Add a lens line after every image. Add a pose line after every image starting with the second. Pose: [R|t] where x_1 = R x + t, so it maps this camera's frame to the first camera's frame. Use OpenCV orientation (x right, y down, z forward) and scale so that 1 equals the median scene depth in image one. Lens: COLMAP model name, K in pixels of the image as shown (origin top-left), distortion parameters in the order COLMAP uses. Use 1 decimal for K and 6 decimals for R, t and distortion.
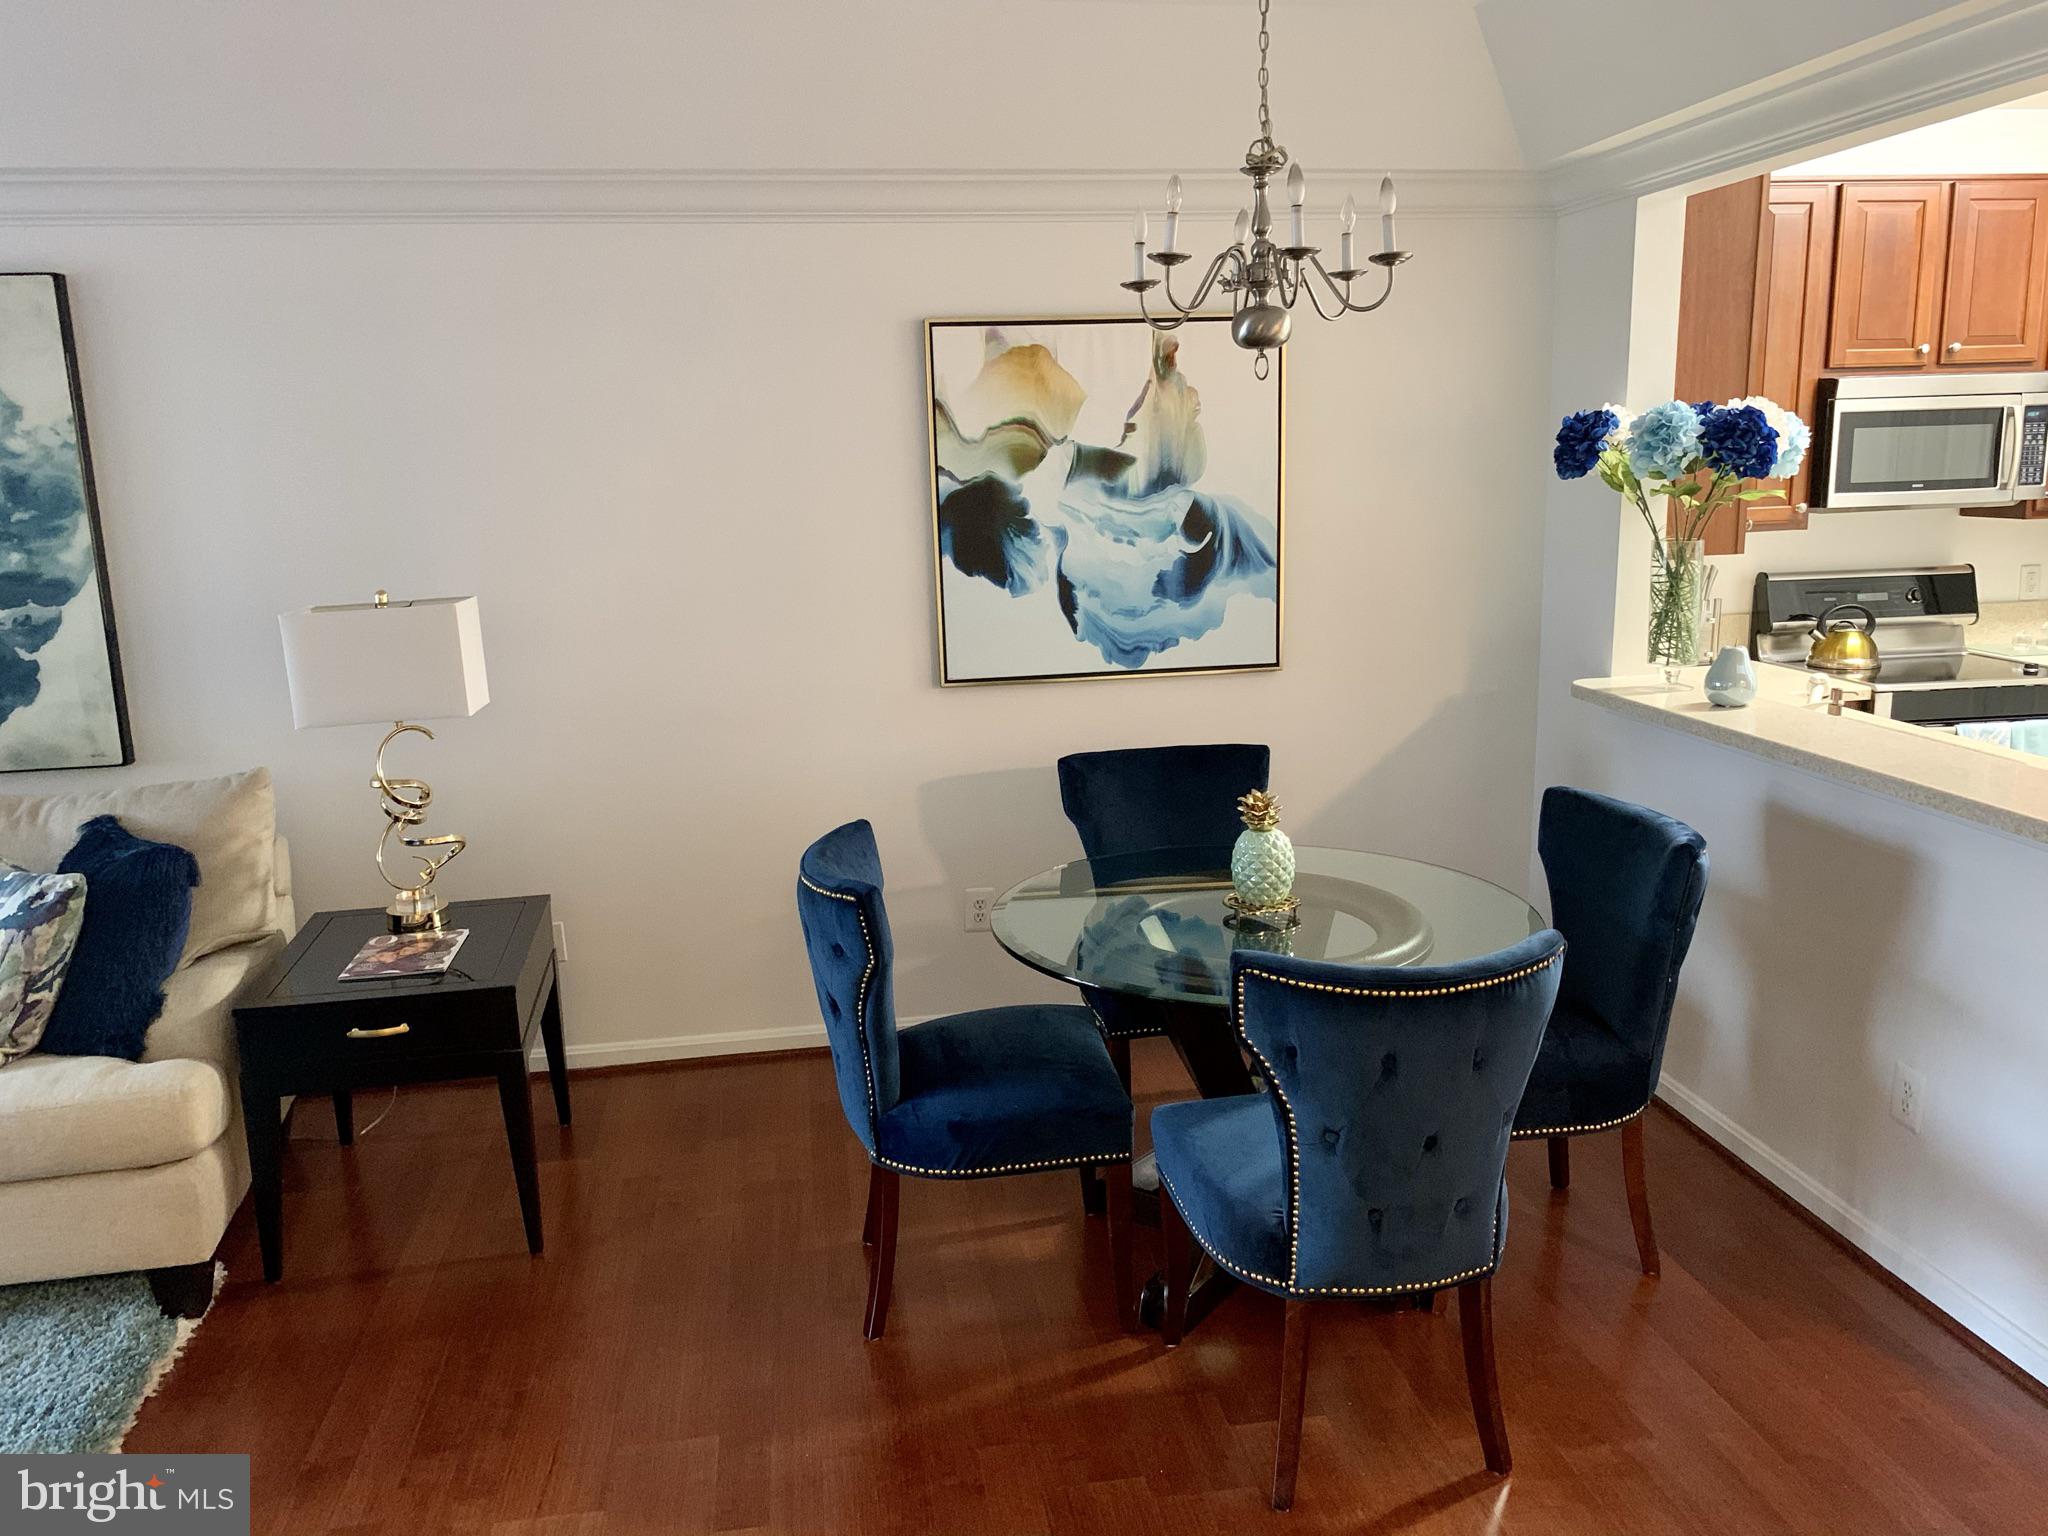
lens RADIAL K [[1565.4, 0, 1010.2], [0, 1565.4, 752.0], [0, 0, 1]] dist [0.018865, -0.016052]
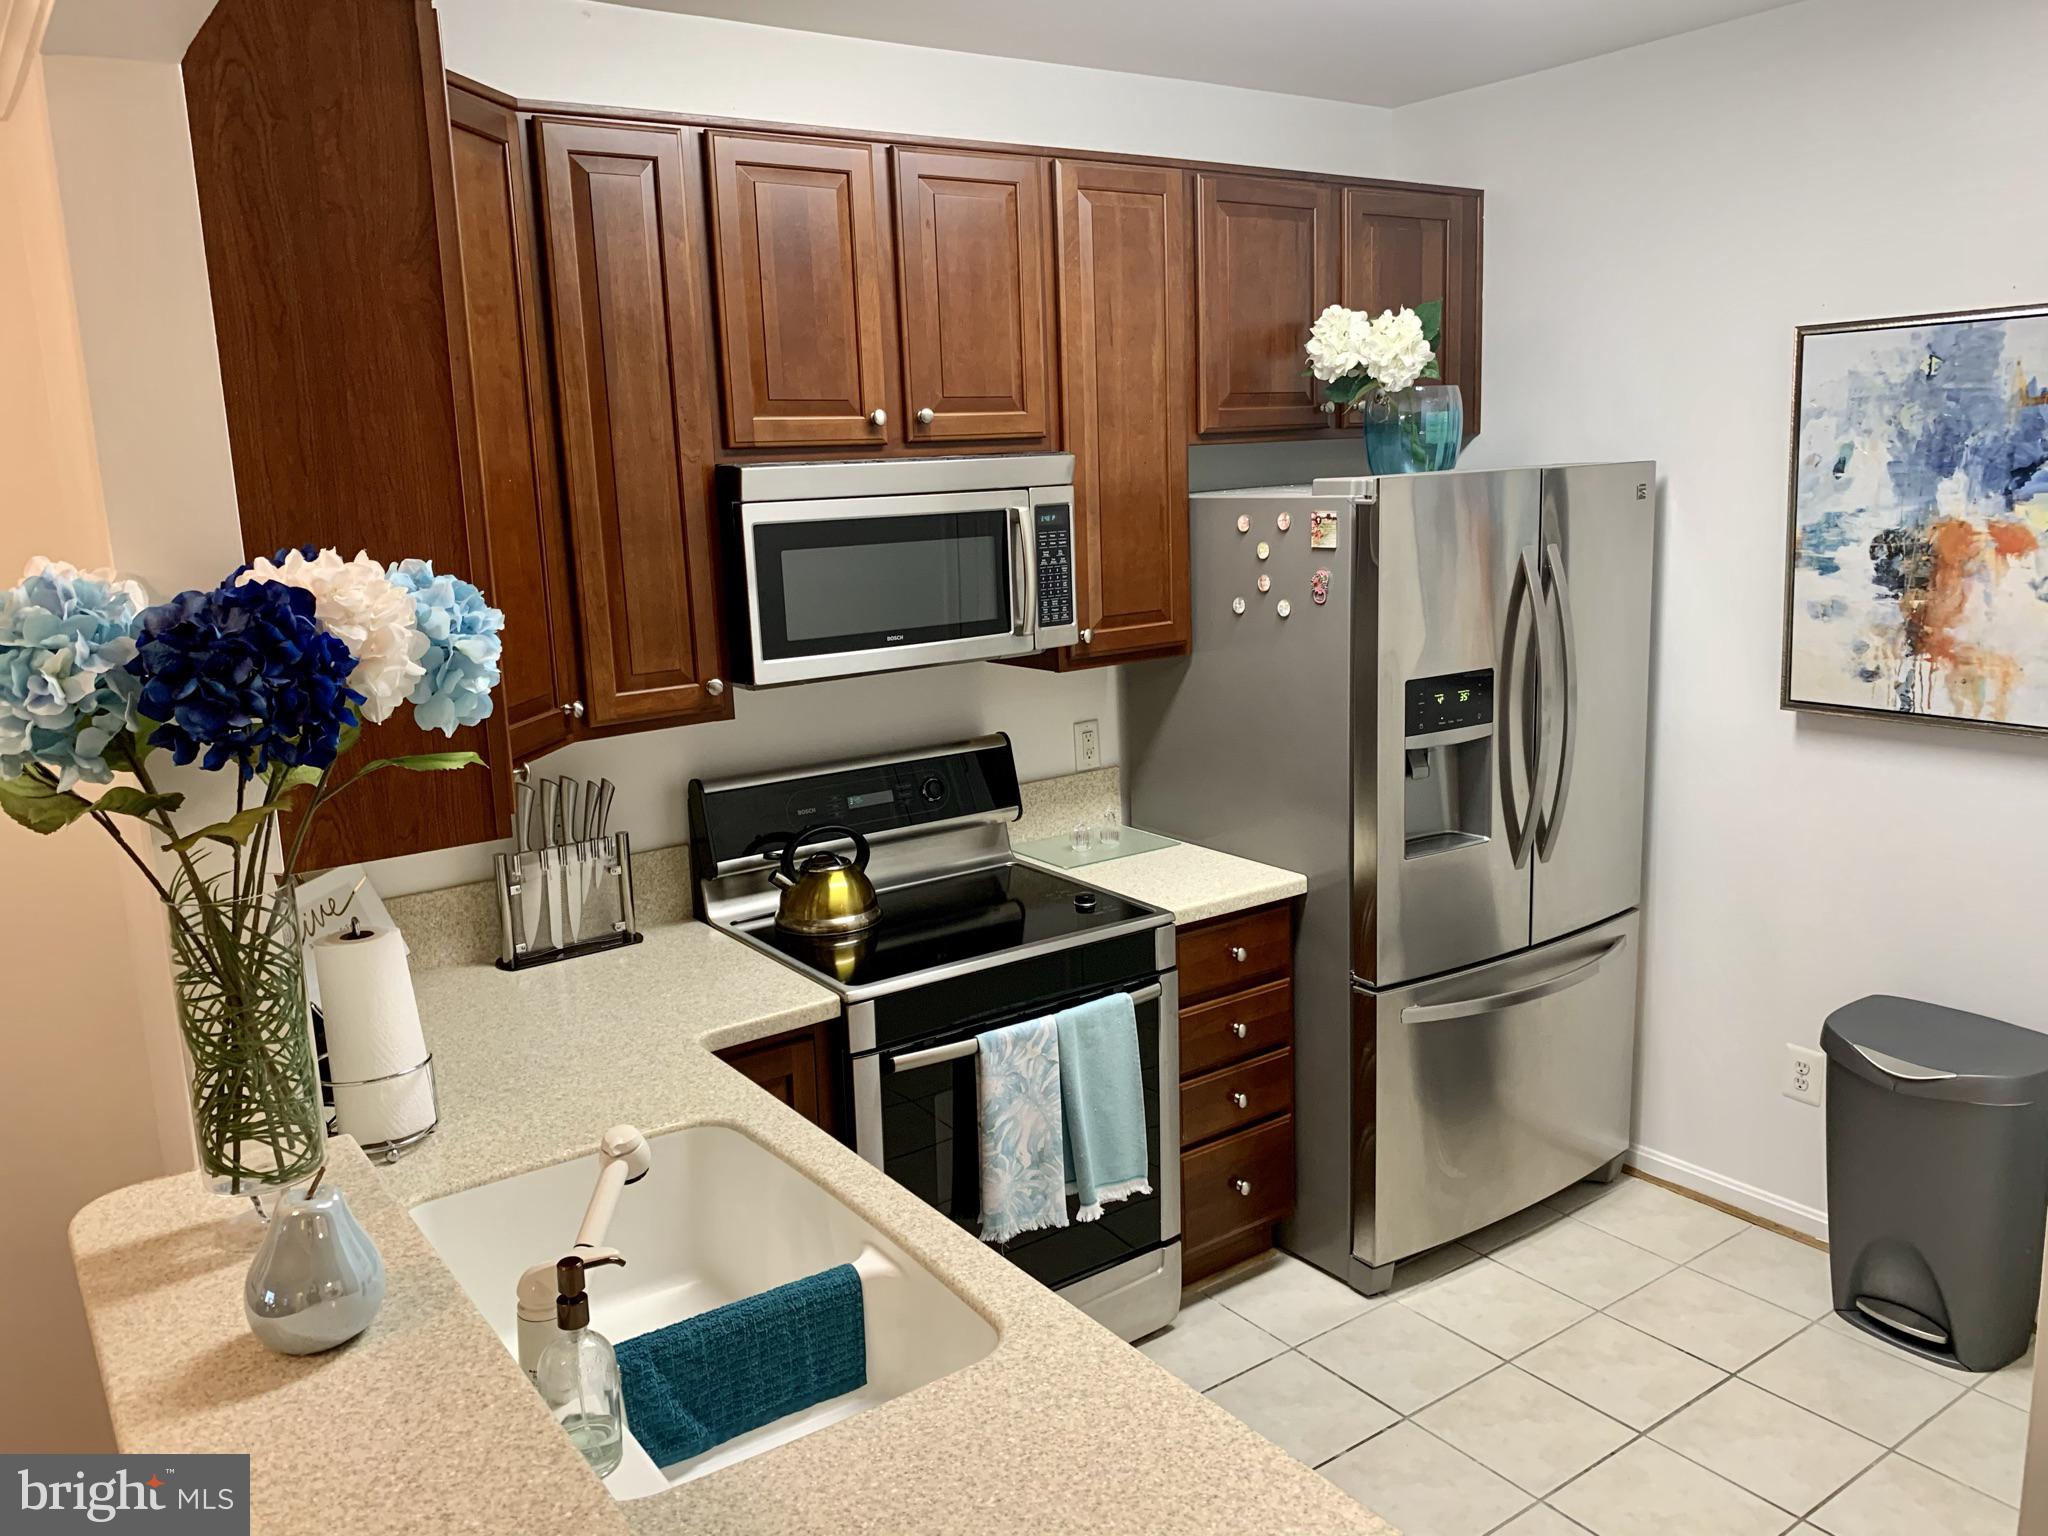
lens RADIAL K [[1565.4, 0, 1049.3], [0, 1565.4, 766.9], [0, 0, 1]] dist [0.018865, -0.016052]
pose [[0.881795, -0.094165, 0.462137, 0.342665], [0.100032, 0.994914, 0.011855, -0.120486], [-0.460903, 0.035775, 0.886729, 0.429661]]
